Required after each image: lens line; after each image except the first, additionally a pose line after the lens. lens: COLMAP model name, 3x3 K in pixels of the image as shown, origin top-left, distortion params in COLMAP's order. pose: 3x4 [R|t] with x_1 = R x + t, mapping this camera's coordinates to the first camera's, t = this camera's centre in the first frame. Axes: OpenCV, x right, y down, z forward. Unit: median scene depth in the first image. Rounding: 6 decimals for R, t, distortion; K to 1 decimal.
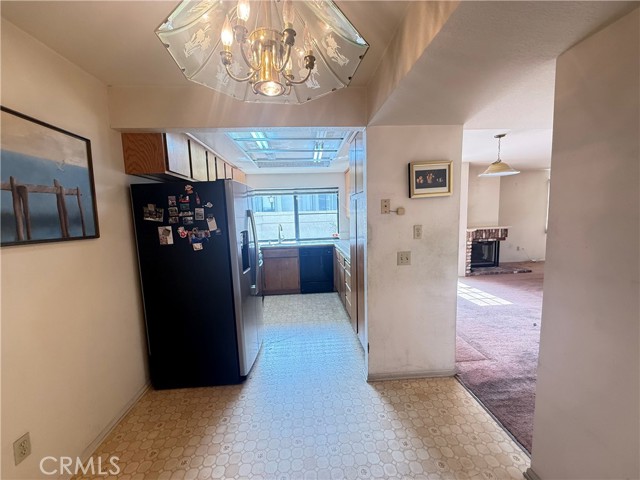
lens RADIAL K [[256.0, 0, 318.5], [0, 256.0, 241.7], [0, 0, 1]] dist [0.001834, 0.000219]
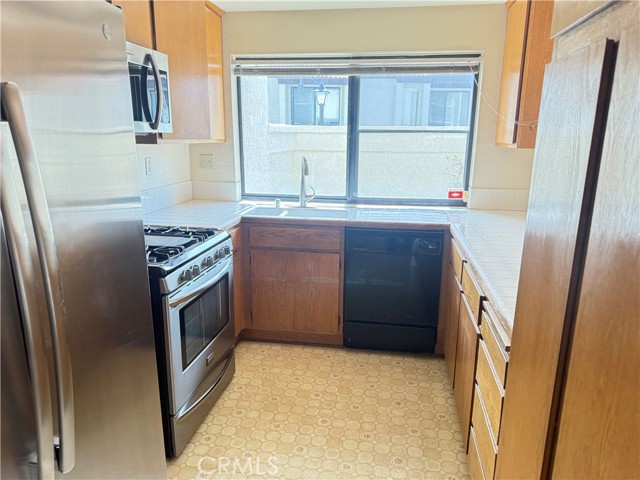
lens RADIAL K [[445.0, 0, 324.3], [0, 445.0, 238.1], [0, 0, 1]] dist [0.089950, -0.116767]
pose [[0.973828, 0.090325, -0.208569, 0.023493], [-0.063476, 0.989212, 0.132021, -0.037539], [0.218243, -0.115326, 0.969056, 0.359998]]
